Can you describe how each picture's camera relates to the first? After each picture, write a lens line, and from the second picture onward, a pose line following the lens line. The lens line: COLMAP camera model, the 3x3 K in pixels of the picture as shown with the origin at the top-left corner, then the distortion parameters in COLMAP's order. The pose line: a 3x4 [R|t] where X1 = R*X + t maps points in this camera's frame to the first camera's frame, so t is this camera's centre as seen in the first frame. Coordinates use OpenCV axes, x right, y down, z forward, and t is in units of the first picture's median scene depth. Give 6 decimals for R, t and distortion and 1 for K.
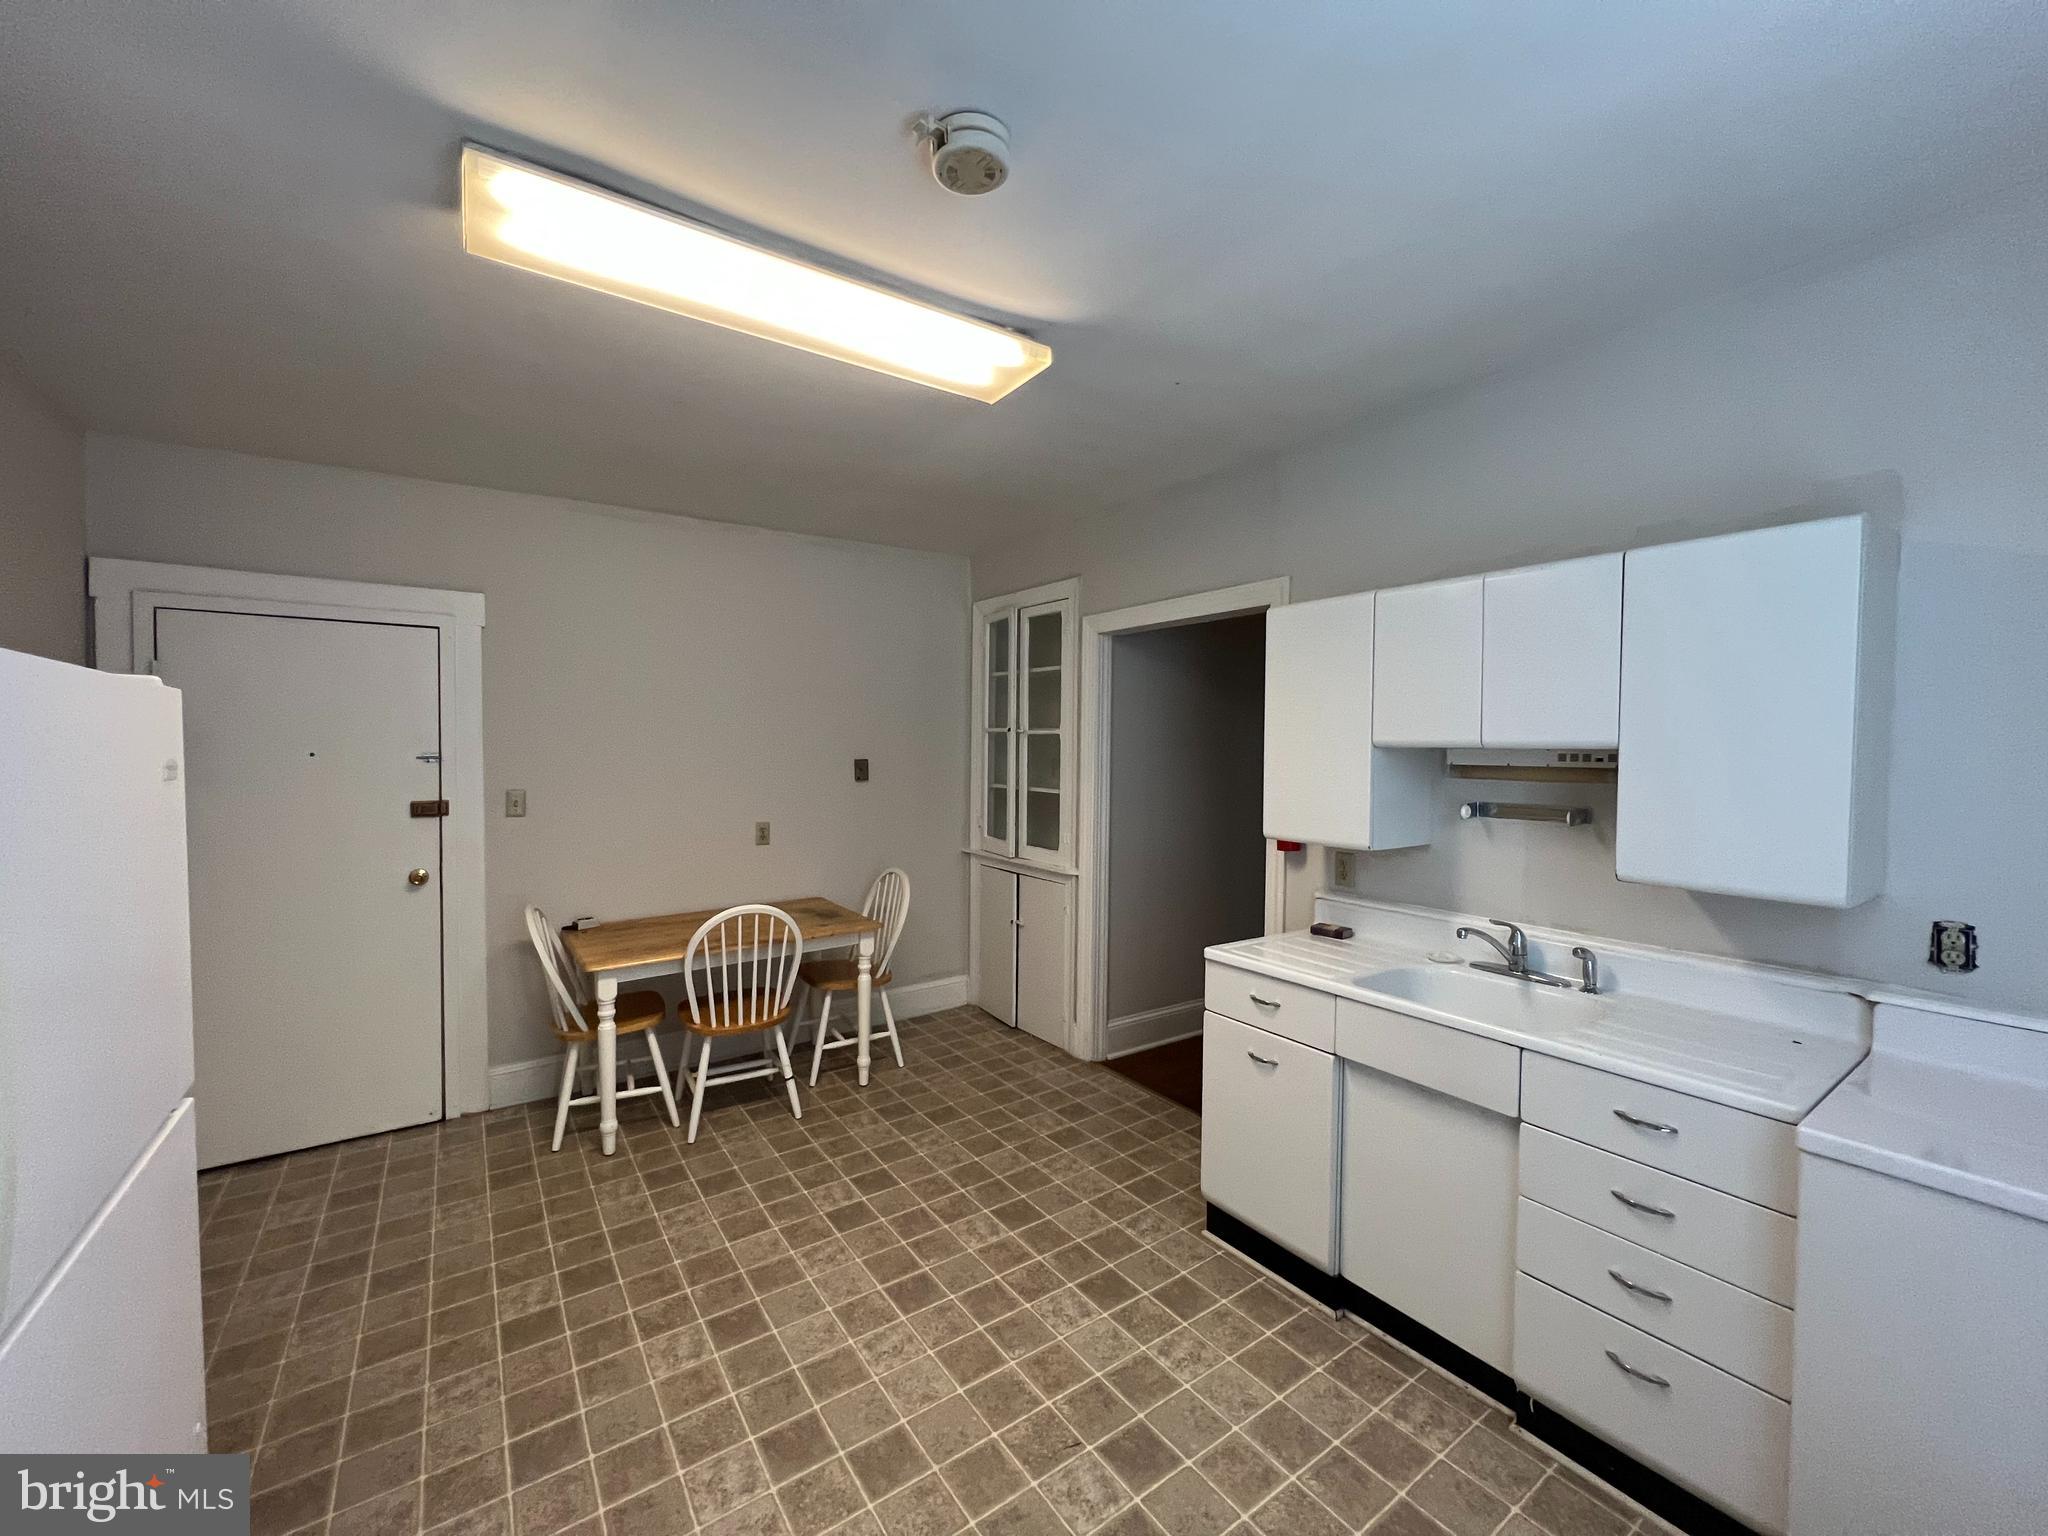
lens RADIAL K [[816.9, 0, 1018.1], [0, 816.9, 773.4], [0, 0, 1]] dist [-0.003620, 0.000218]
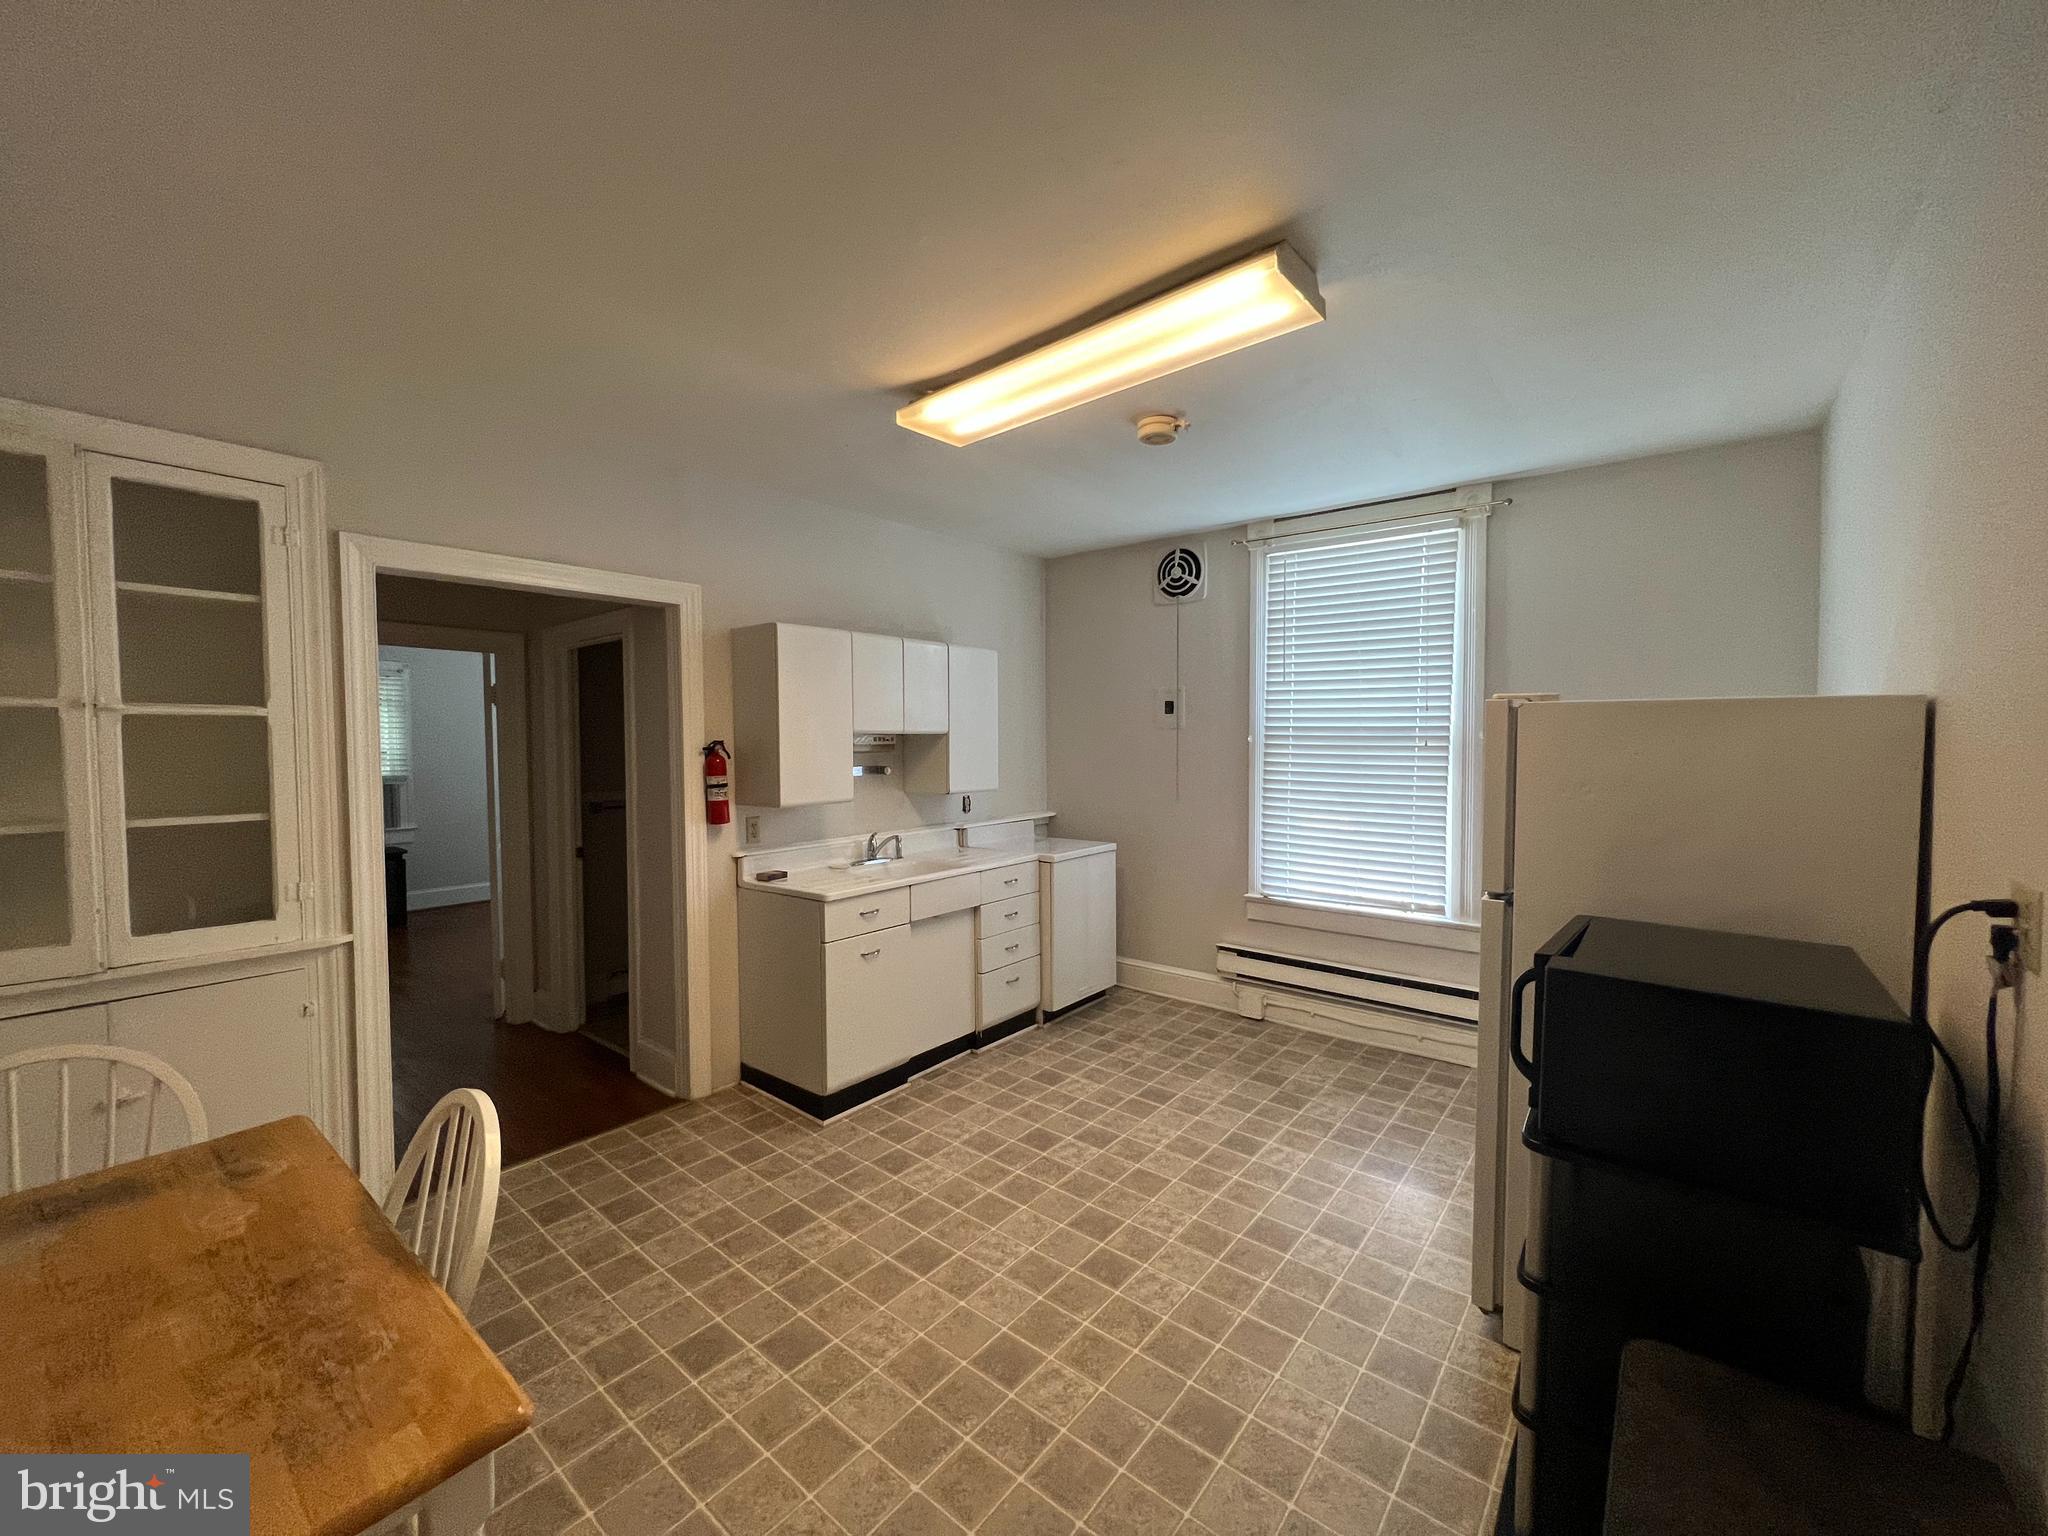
lens RADIAL K [[816.9, 0, 1011.3], [0, 816.9, 769.5], [0, 0, 1]] dist [-0.003620, 0.000218]
pose [[-0.267927, -0.041961, 0.962525, -1.176420], [0.039127, 0.997753, 0.054389, -0.039448], [-0.962644, 0.052233, -0.265683, 1.176826]]
